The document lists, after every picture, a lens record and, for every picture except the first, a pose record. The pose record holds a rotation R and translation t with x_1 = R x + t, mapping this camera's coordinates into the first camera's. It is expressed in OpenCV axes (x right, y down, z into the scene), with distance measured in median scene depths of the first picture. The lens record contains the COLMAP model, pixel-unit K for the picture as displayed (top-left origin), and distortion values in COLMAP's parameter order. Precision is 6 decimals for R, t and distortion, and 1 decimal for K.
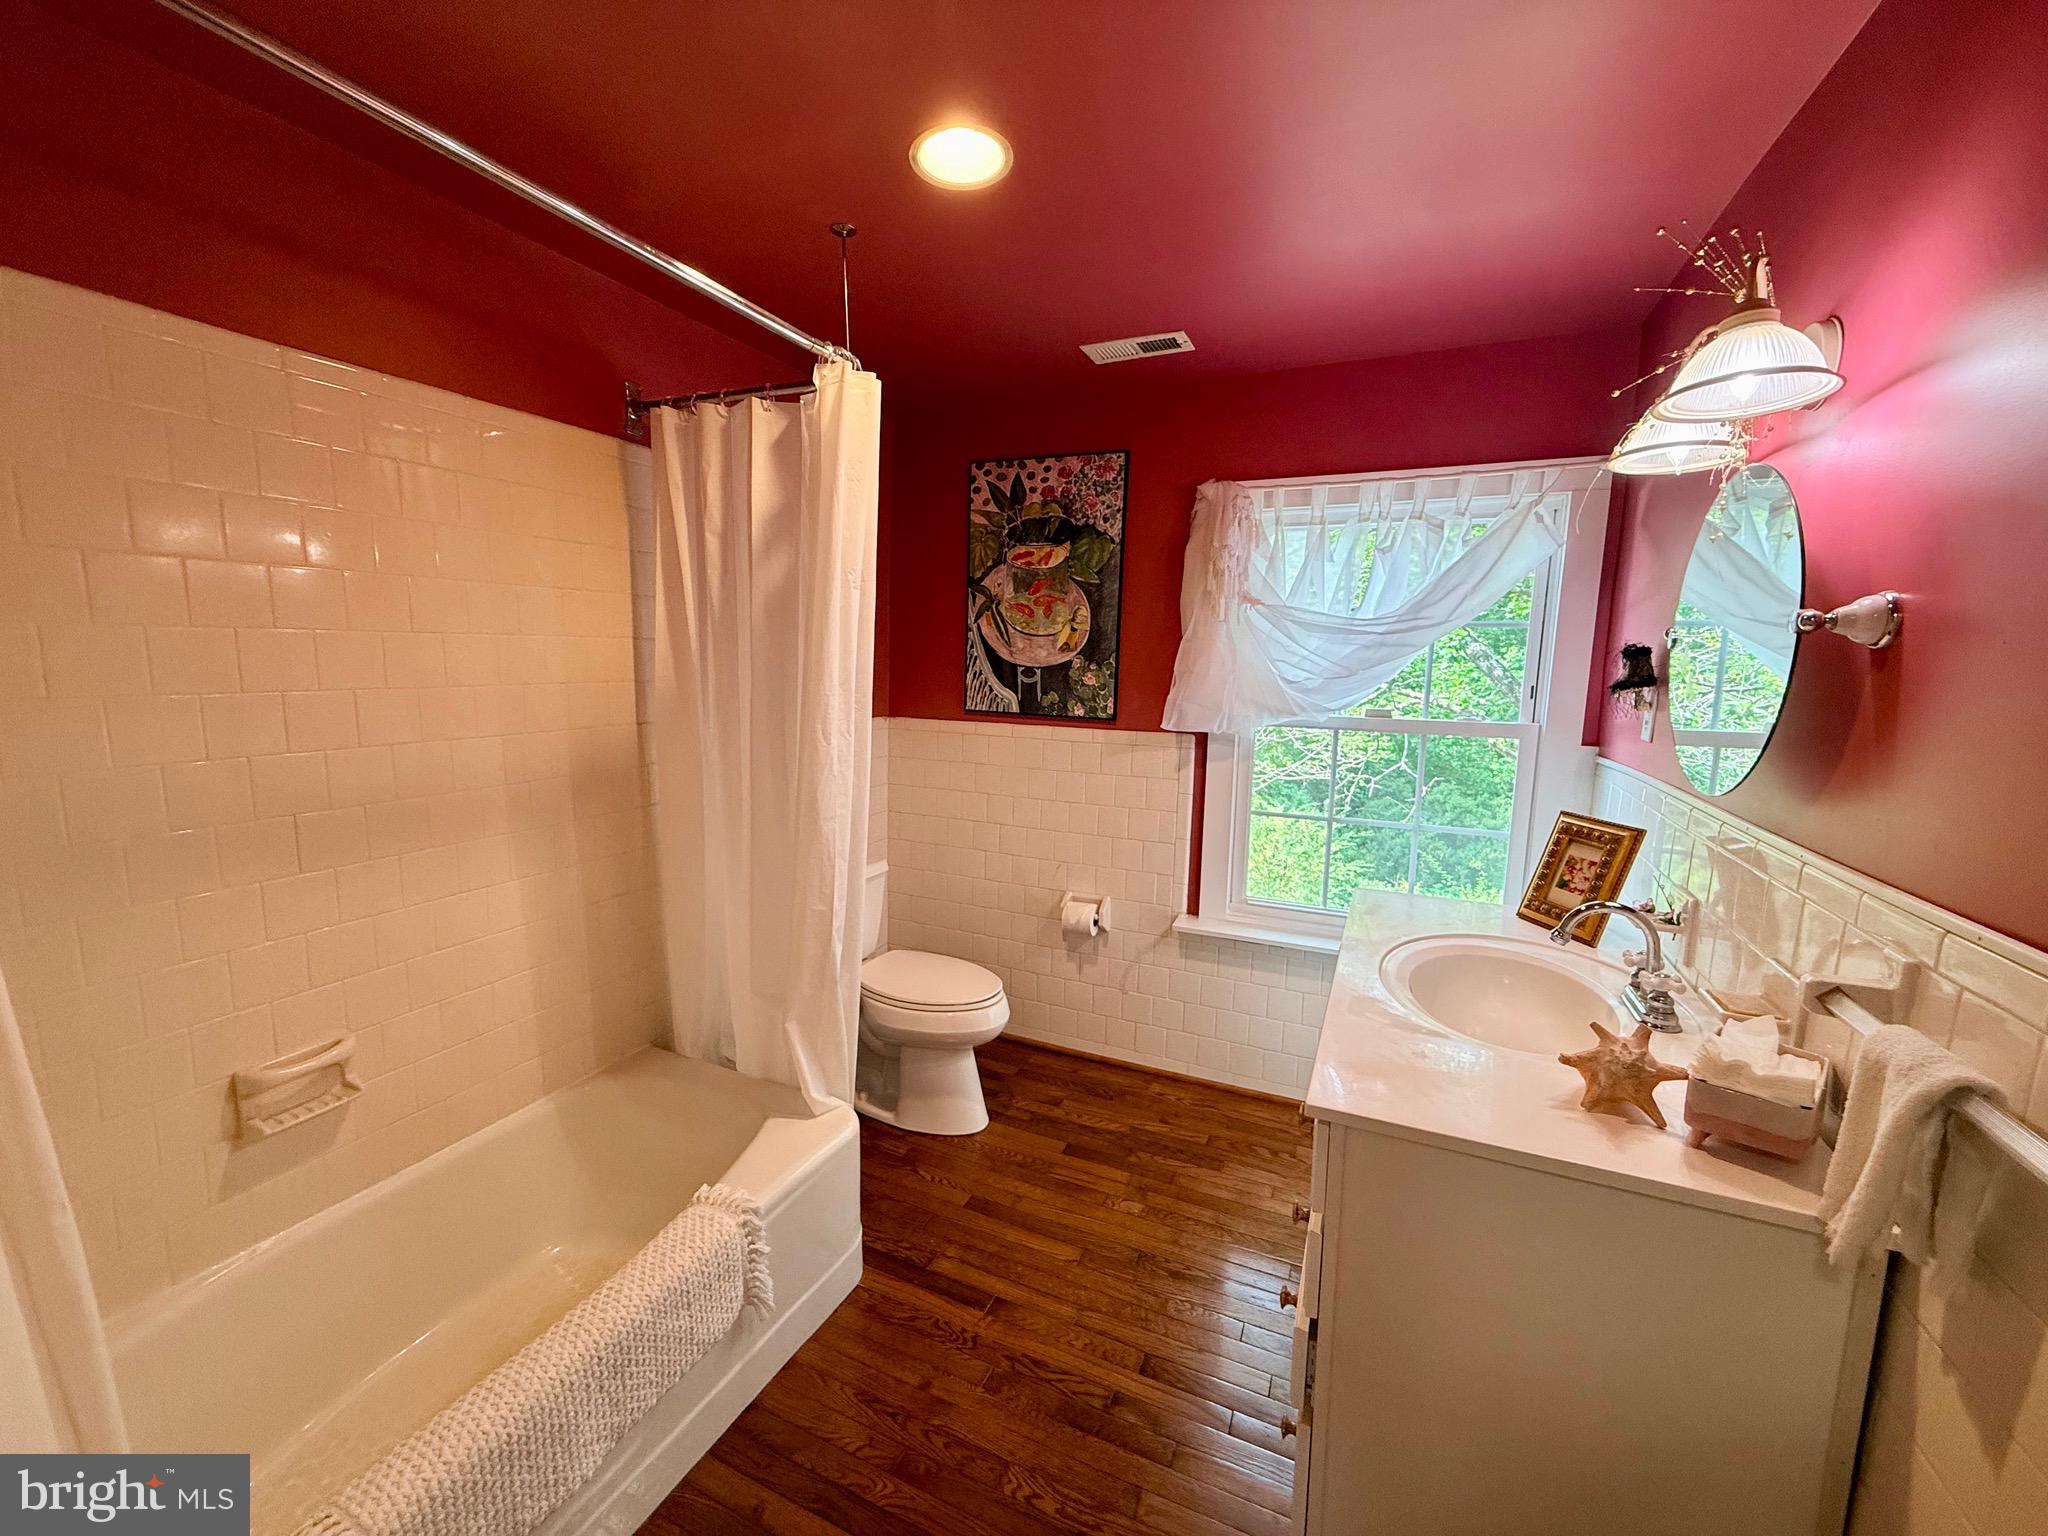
lens RADIAL K [[817.3, 0, 1028.6], [0, 817.3, 760.8], [0, 0, 1]] dist [-0.002126, 0.000183]
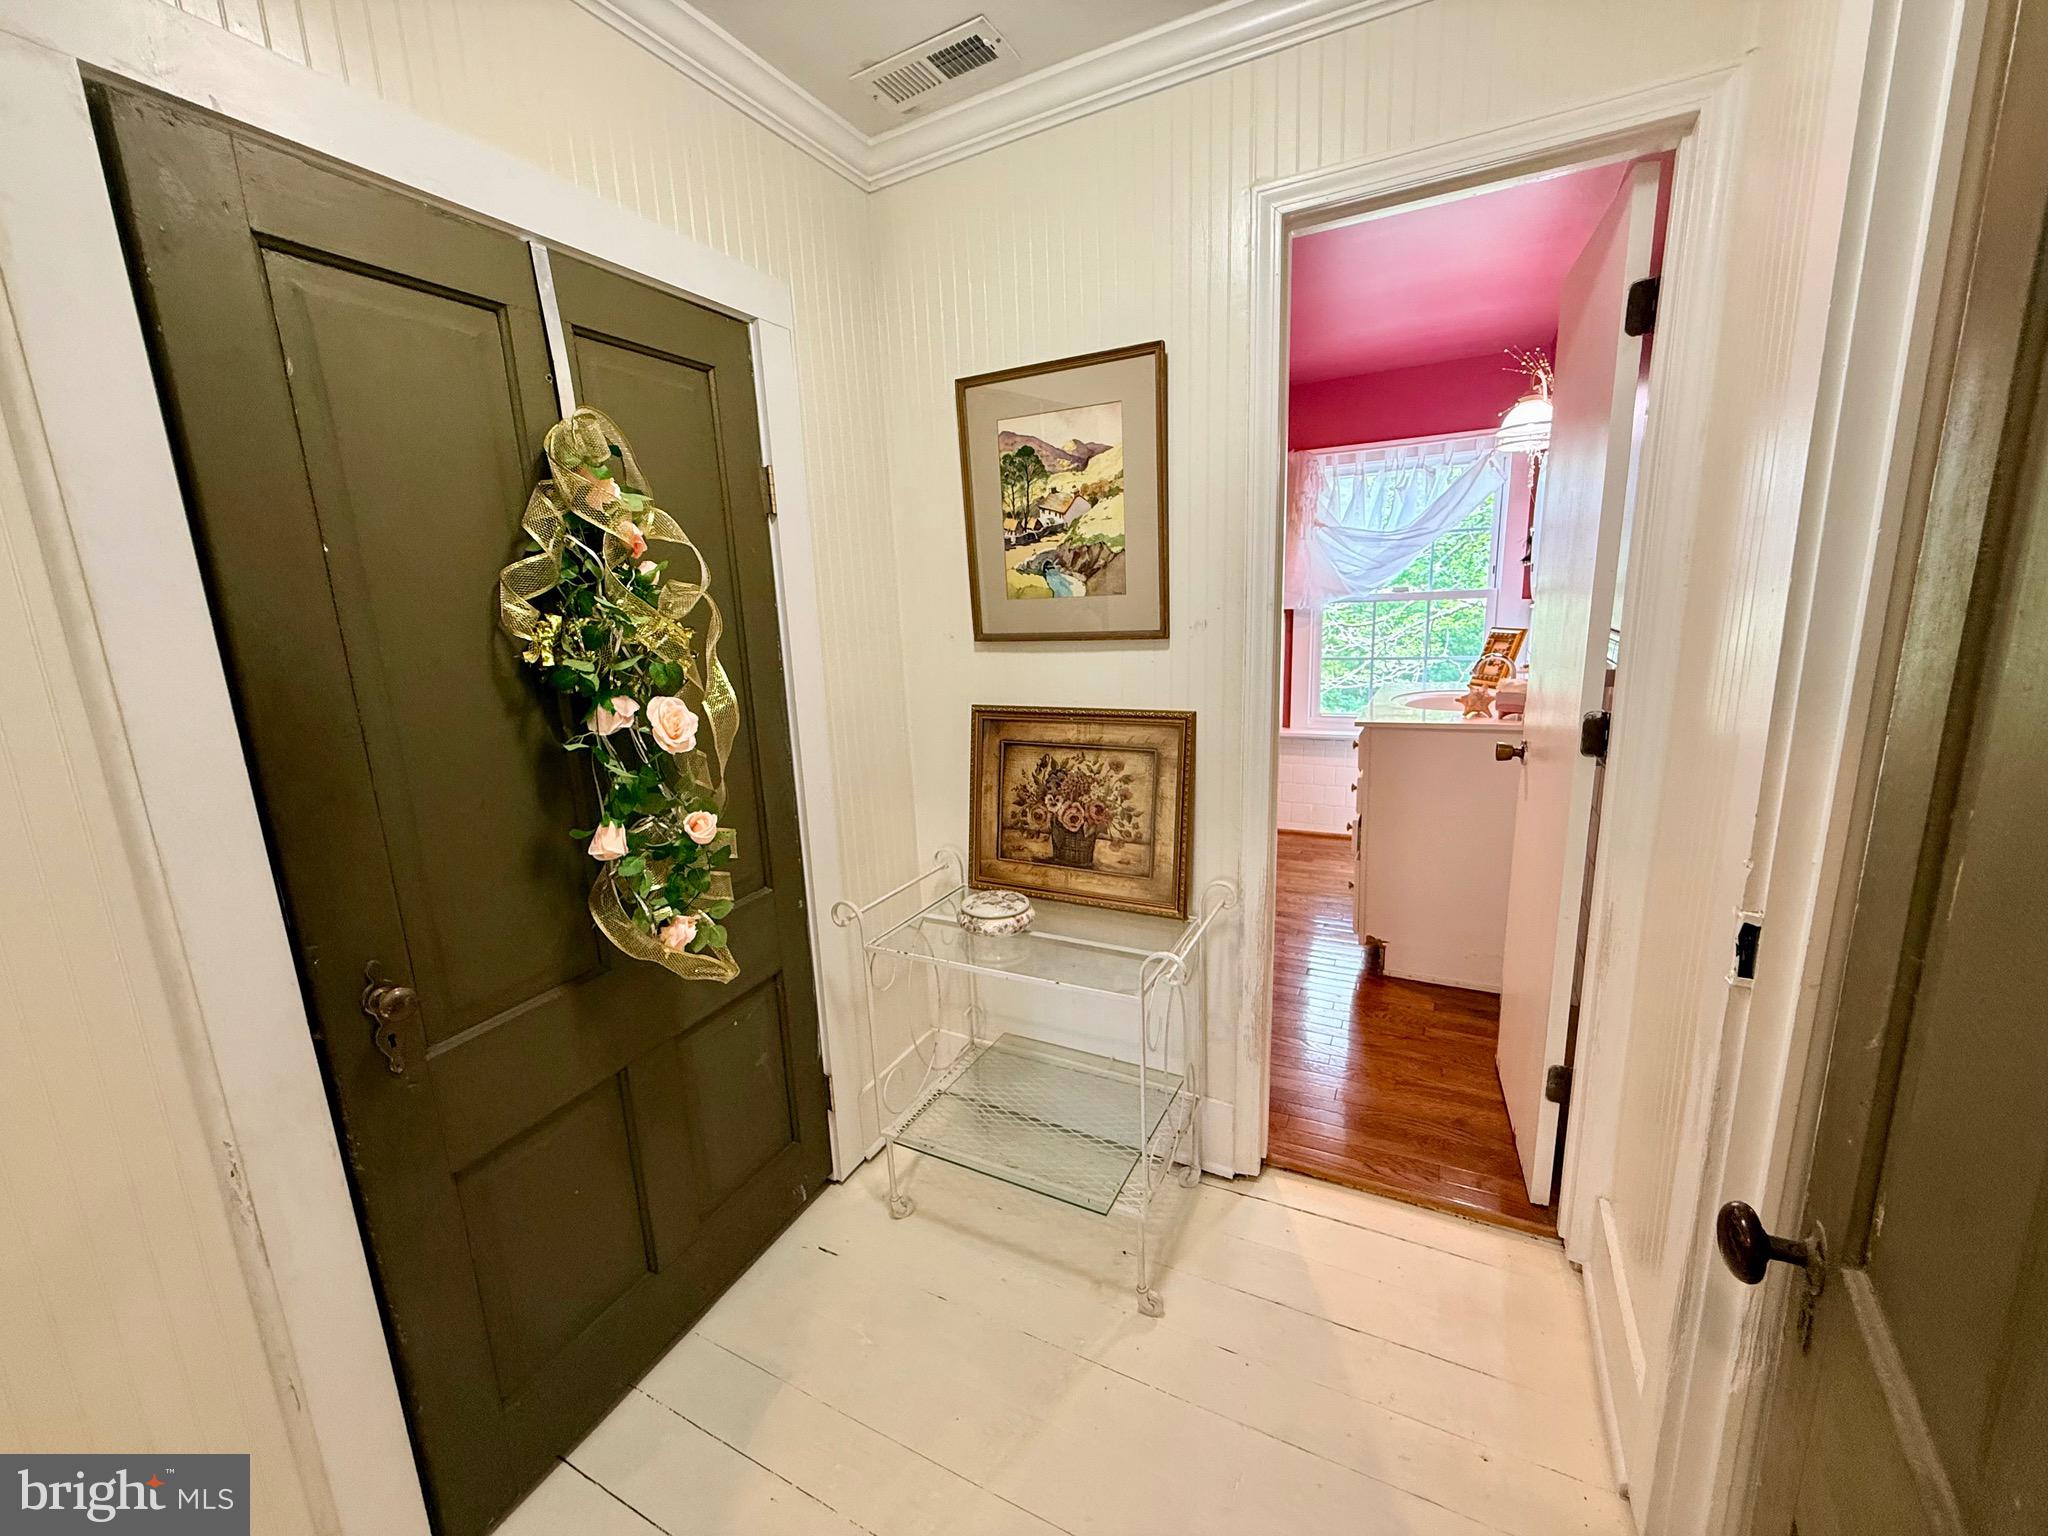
lens RADIAL K [[817.3, 0, 1016.6], [0, 817.3, 770.3], [0, 0, 1]] dist [-0.002126, 0.000183]
pose [[0.995666, -0.051944, -0.077144, -0.239189], [0.058562, 0.994559, 0.086157, 0.120945], [0.072249, -0.090301, 0.993290, -0.740316]]
